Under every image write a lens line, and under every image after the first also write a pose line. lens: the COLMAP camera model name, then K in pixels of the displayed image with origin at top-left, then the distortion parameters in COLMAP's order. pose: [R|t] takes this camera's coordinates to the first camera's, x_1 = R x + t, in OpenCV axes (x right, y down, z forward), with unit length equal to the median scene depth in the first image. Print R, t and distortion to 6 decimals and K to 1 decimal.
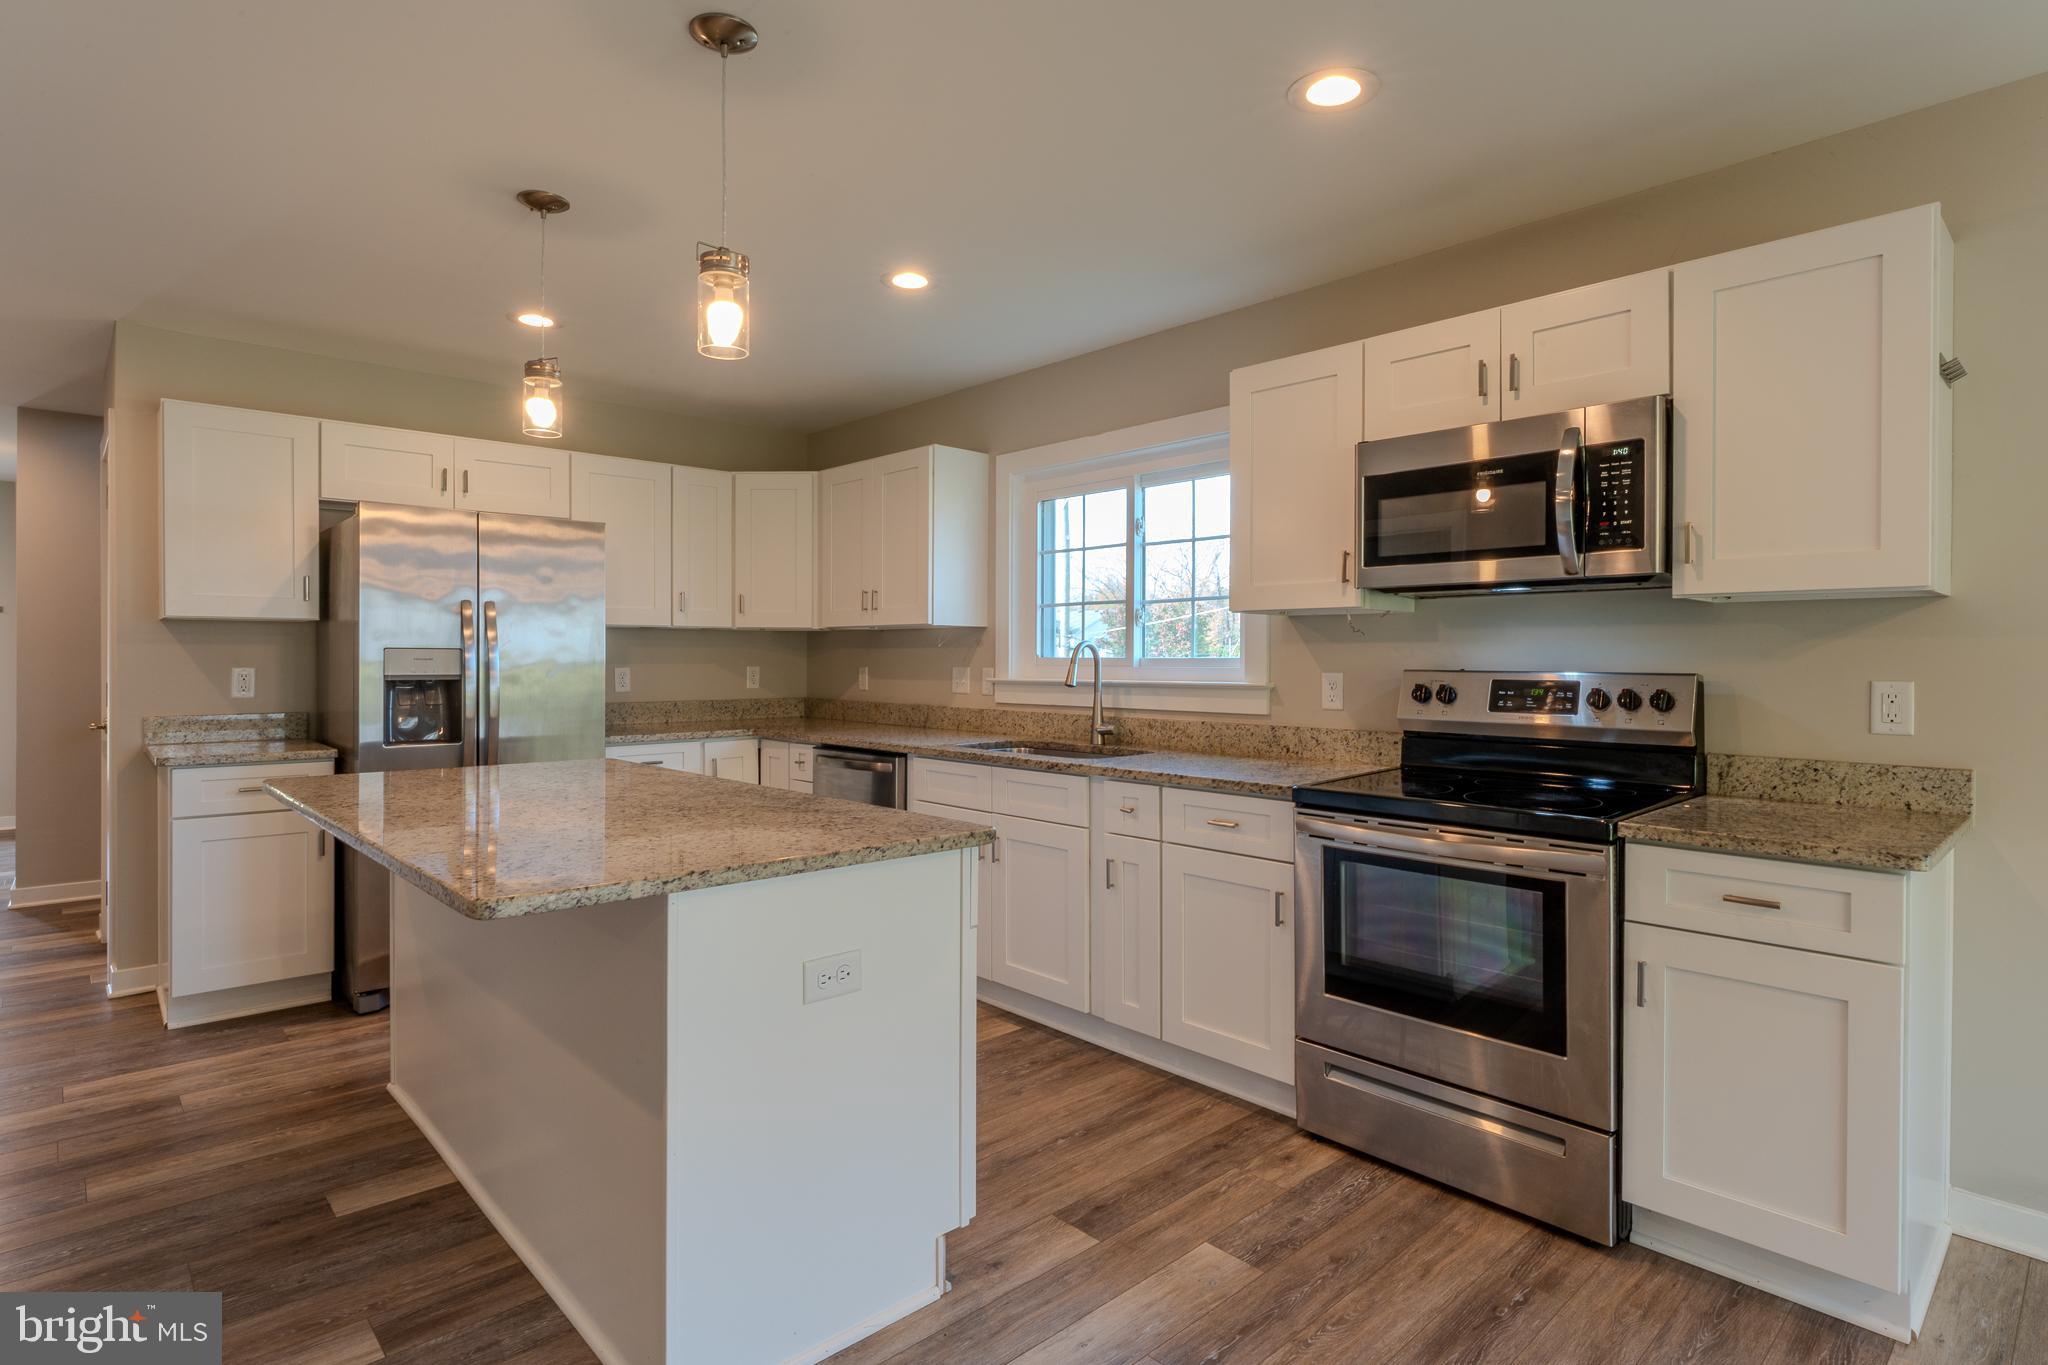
lens RADIAL K [[1040.6, 0, 1024.4], [0, 1040.6, 660.8], [0, 0, 1]] dist [-0.002947, -0.000249]
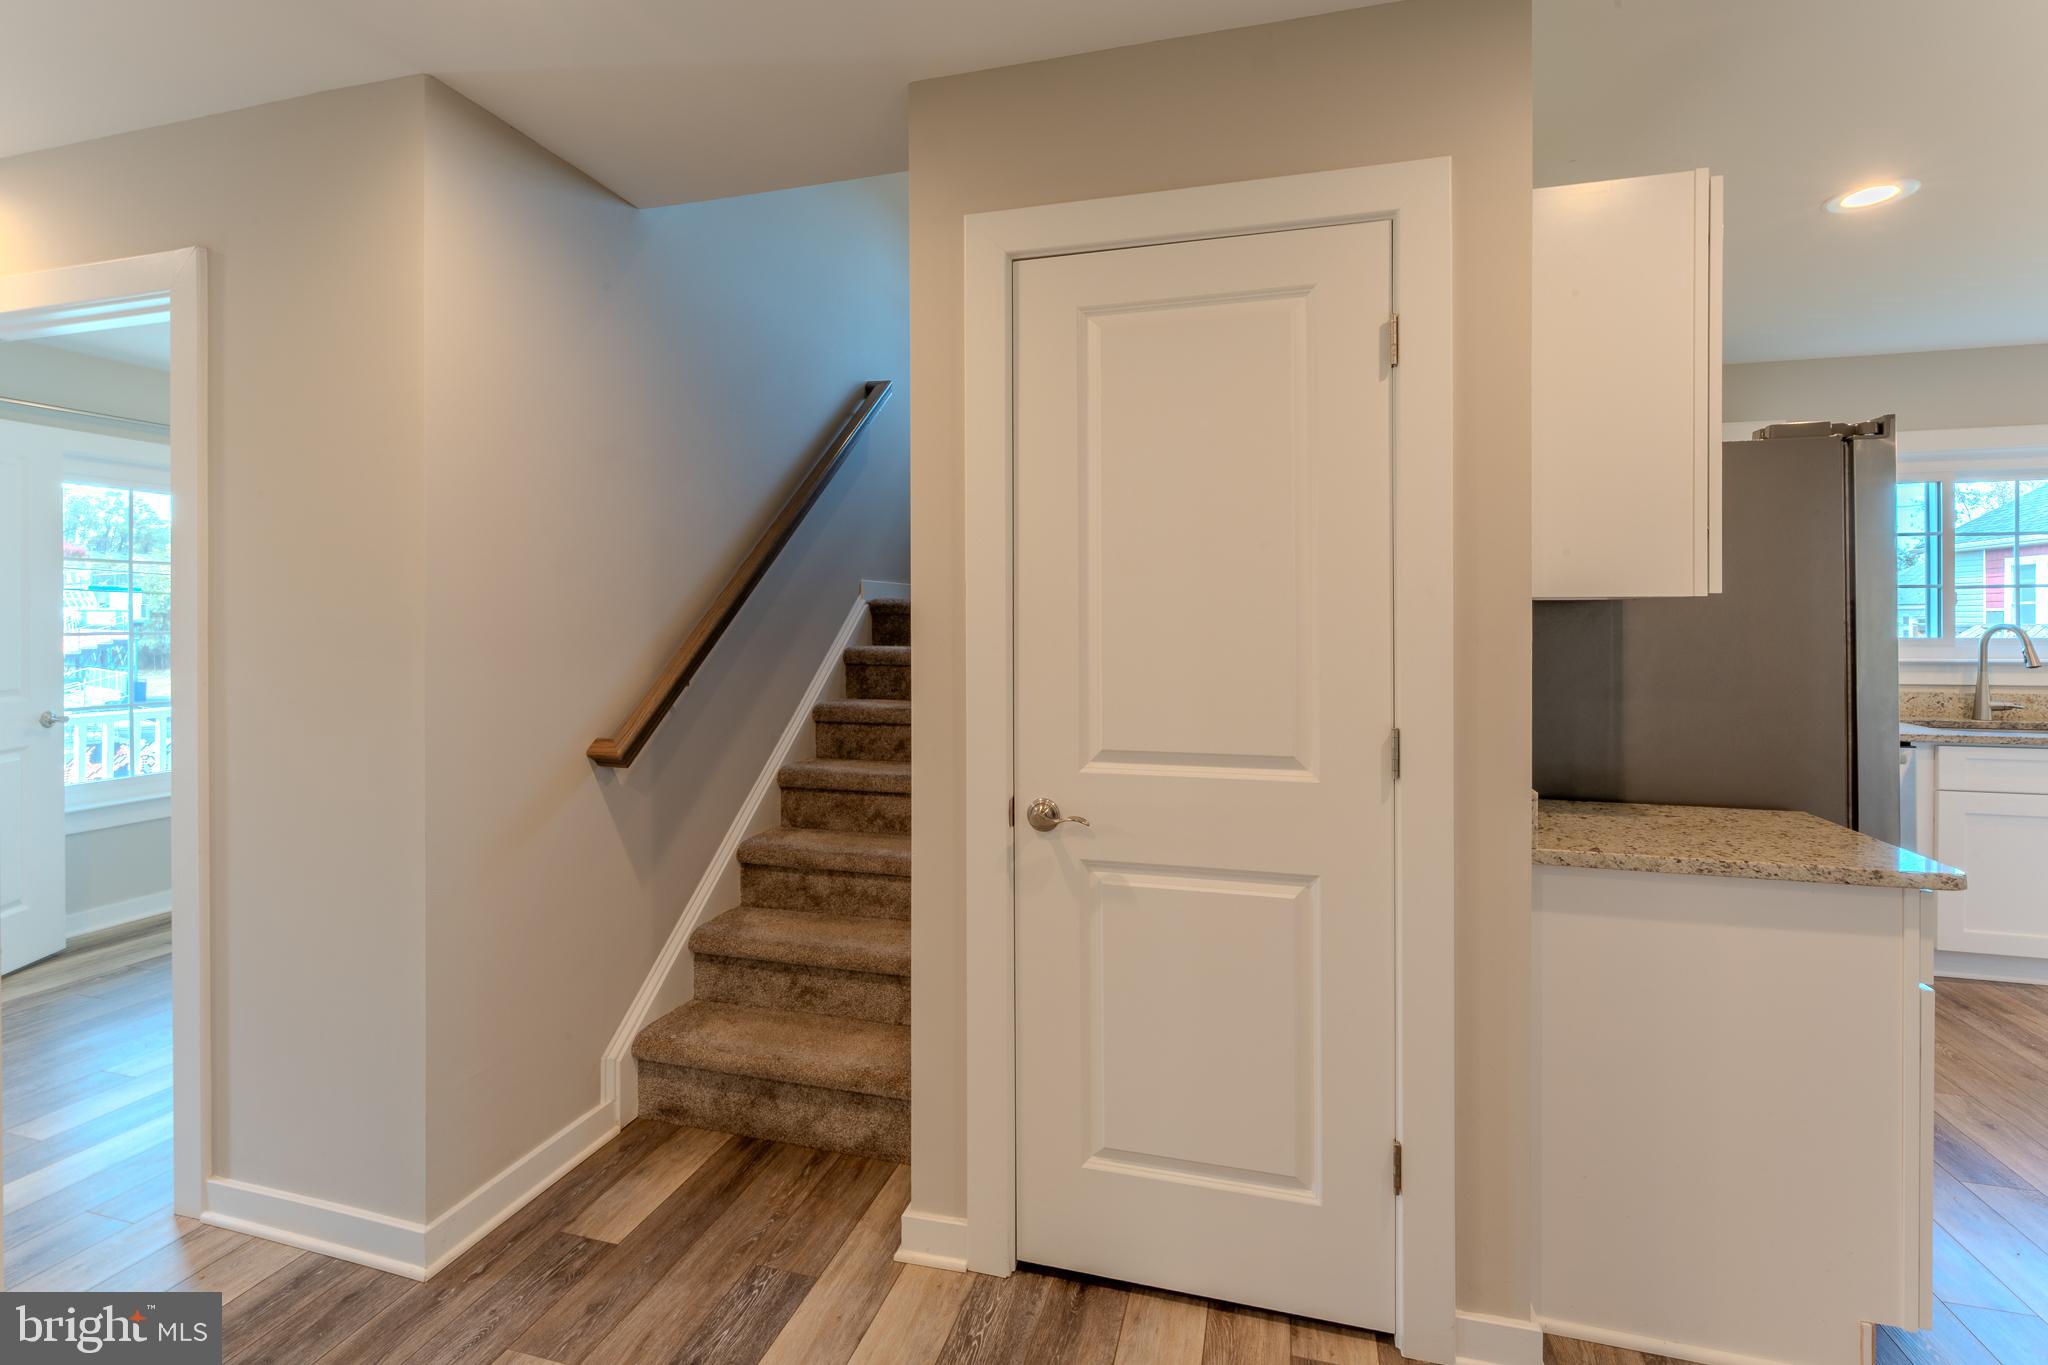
lens RADIAL K [[843.4, 0, 1020.0], [0, 843.4, 616.4], [0, 0, 1]] dist [0.020280, -0.000004]
pose [[0.866925, -0.005656, 0.498406, -1.590194], [0.005324, 0.999984, 0.002087, -0.042942], [-0.498410, 0.000844, 0.866941, 0.938622]]
